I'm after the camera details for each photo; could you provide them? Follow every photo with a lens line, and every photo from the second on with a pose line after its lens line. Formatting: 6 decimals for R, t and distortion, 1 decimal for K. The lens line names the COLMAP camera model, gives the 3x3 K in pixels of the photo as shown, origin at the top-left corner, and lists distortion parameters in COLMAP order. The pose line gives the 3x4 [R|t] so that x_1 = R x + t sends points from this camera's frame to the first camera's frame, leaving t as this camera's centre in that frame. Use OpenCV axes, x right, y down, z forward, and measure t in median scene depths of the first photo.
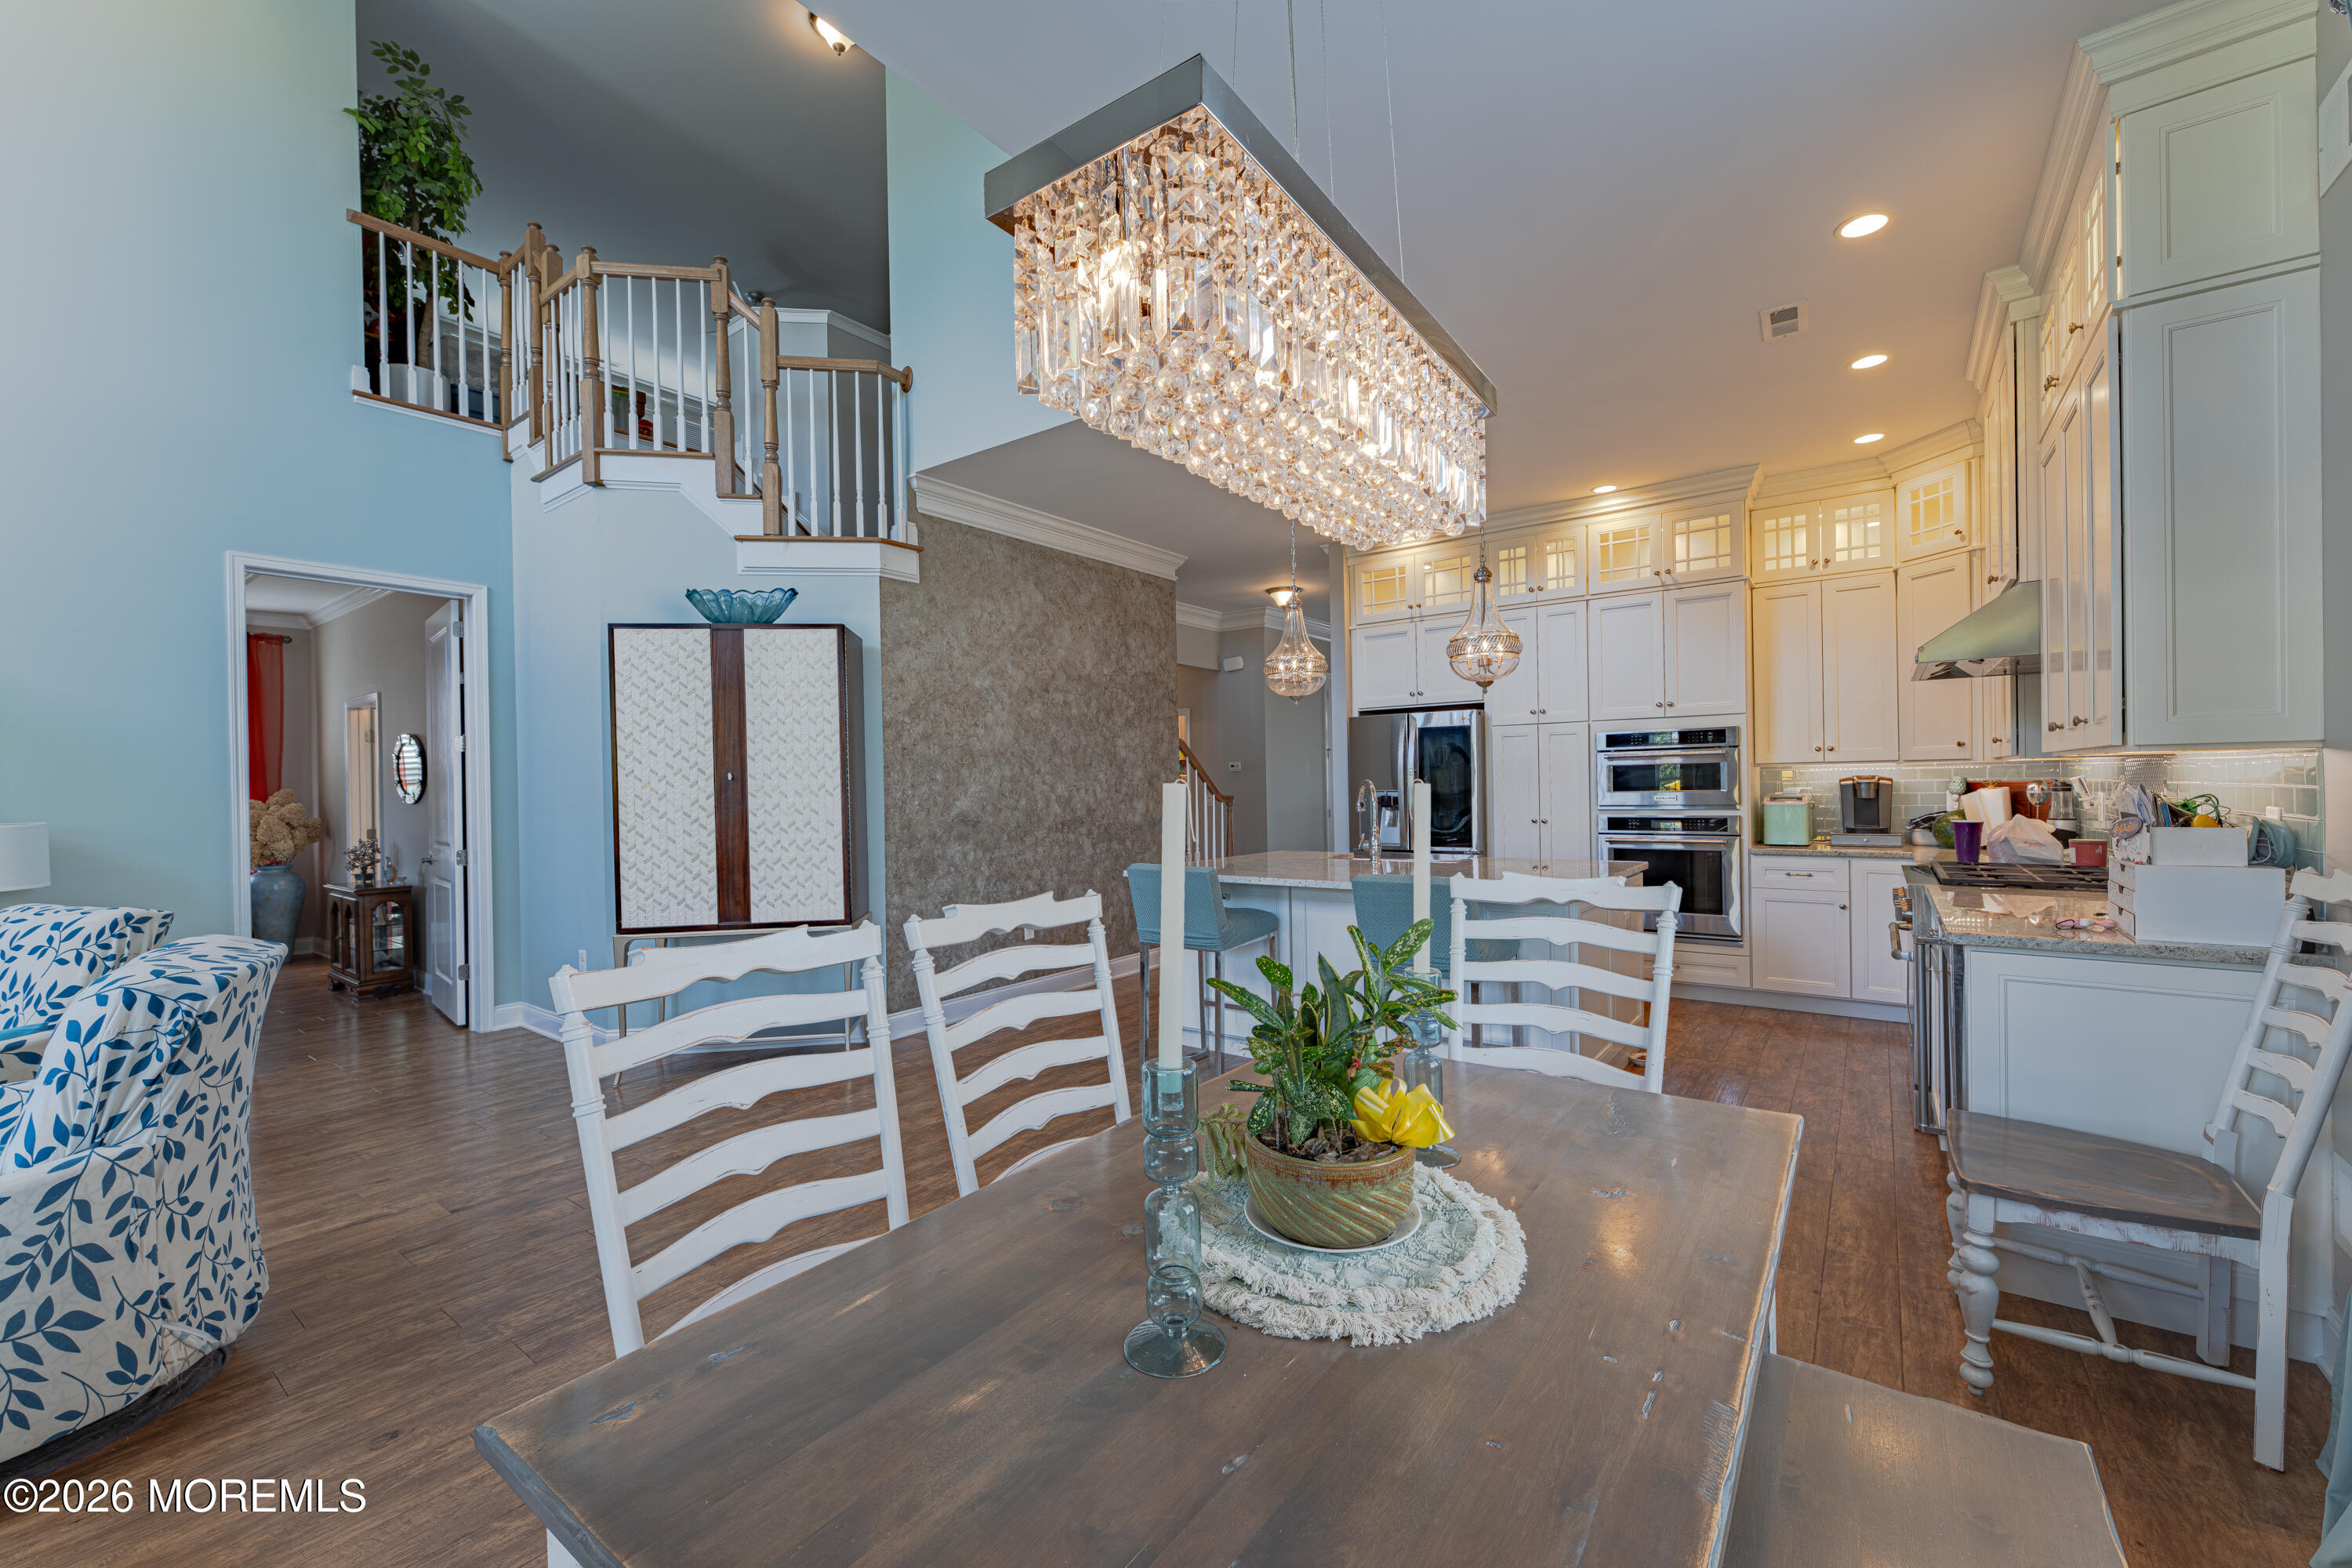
lens RADIAL K [[937.4, 0, 1182.8], [0, 937.4, 787.6], [0, 0, 1]] dist [-0.000147, -0.000633]
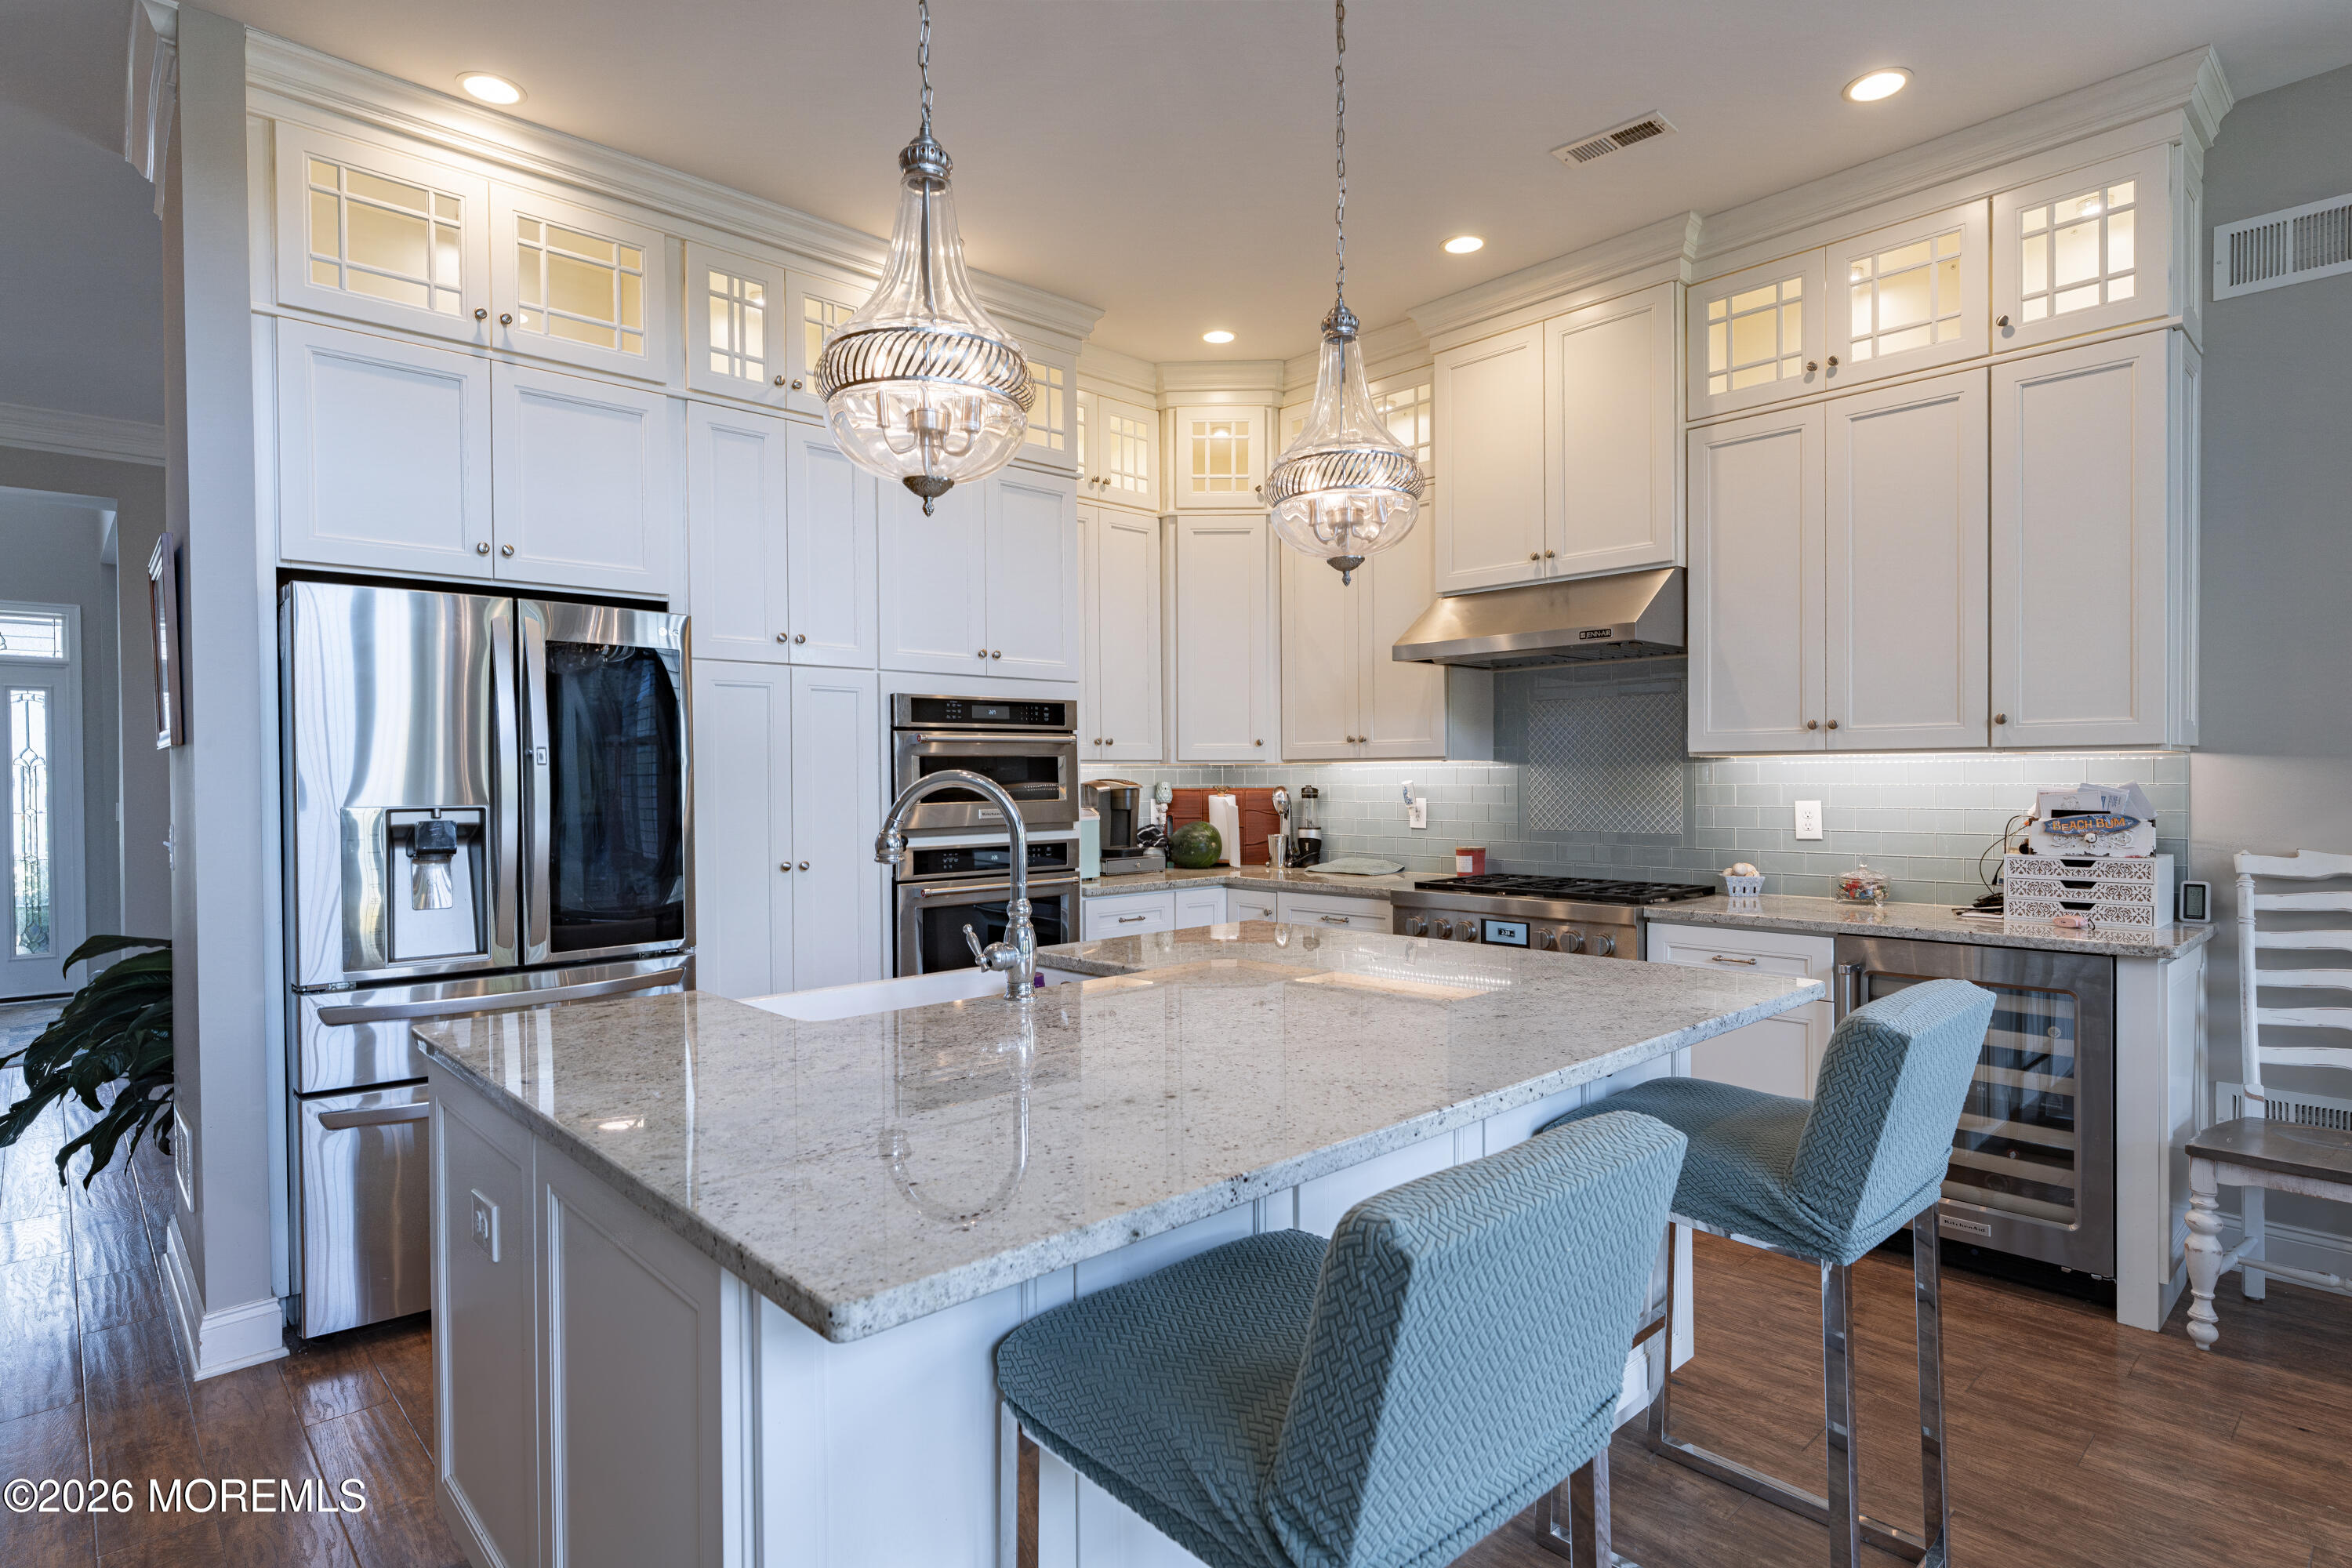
lens RADIAL K [[1206.6, 0, 1176.9], [0, 1206.6, 791.7], [0, 0, 1]] dist [0.000245, -0.001324]
pose [[0.179784, 0.003465, 0.983700, -0.215828], [0.007940, 0.999956, -0.004974, 0.002209], [-0.983674, 0.008705, 0.179748, 0.771652]]
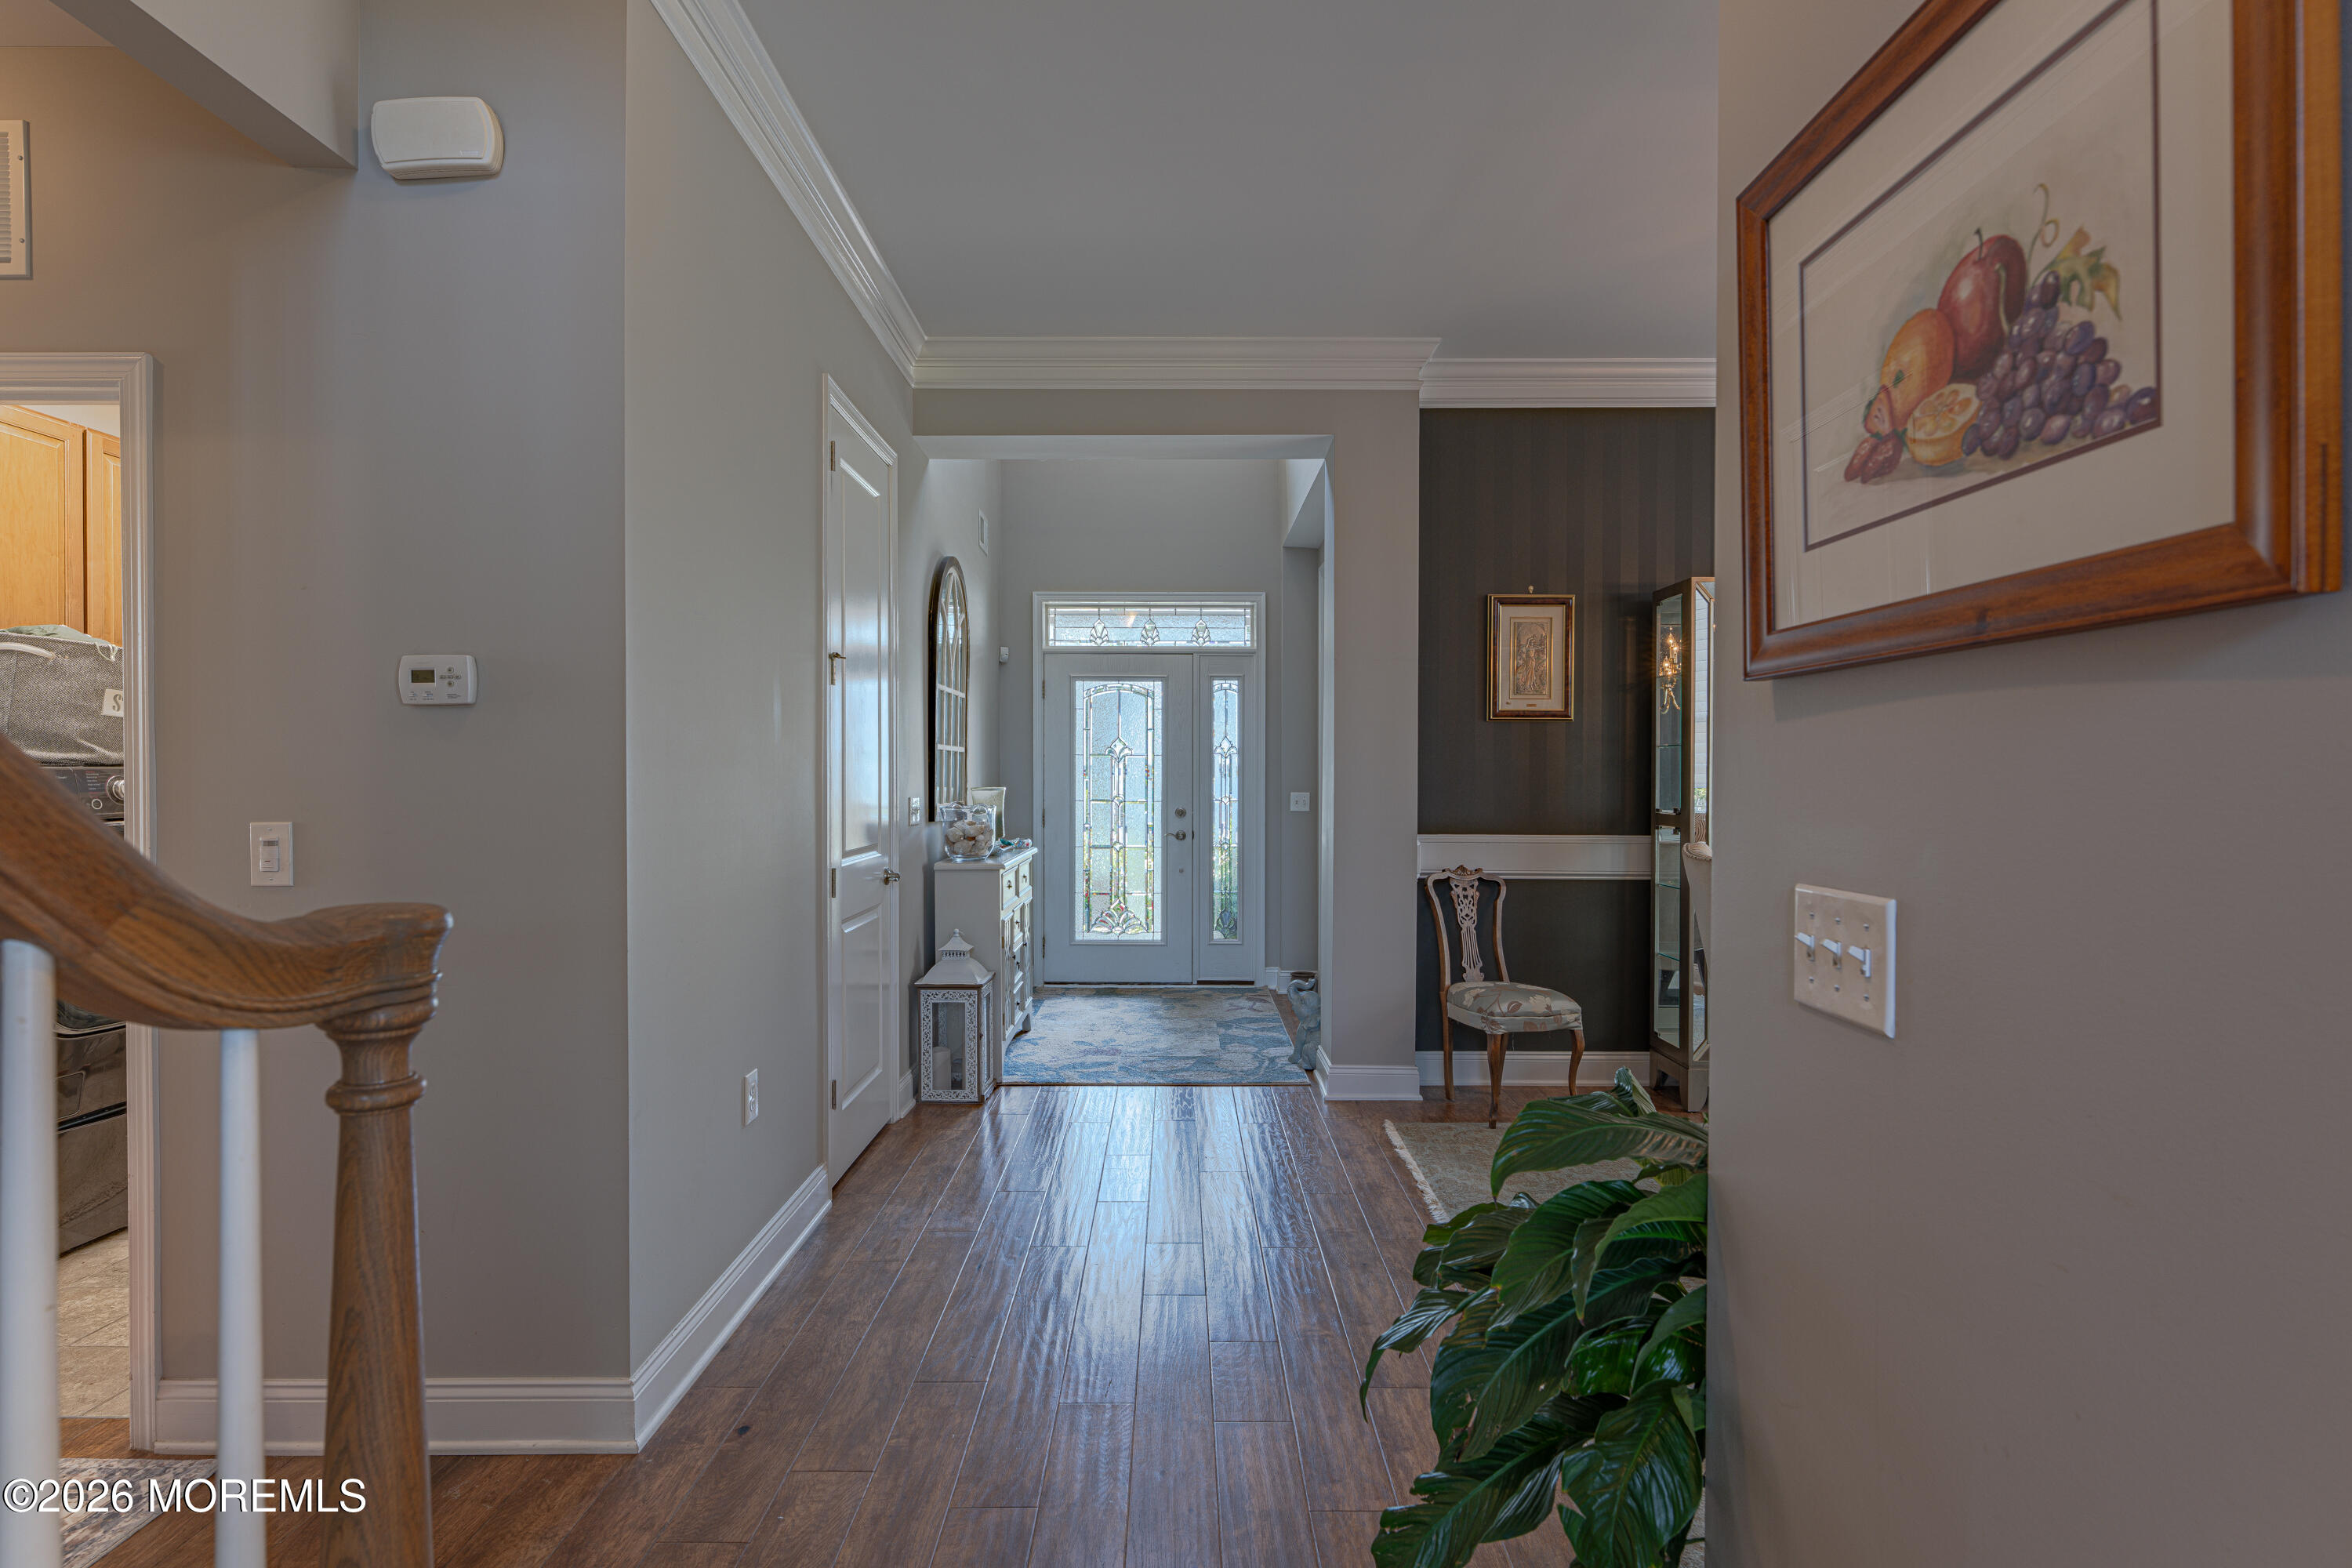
lens RADIAL K [[1155.7, 0, 1183.3], [0, 1155.7, 777.4], [0, 0, 1]] dist [0.005238, 0.000068]
pose [[0.802375, 0.014896, 0.596634, 0.052121], [-0.012908, 0.999888, -0.007605, -0.006113], [-0.596680, -0.001600, 0.802478, 1.241333]]
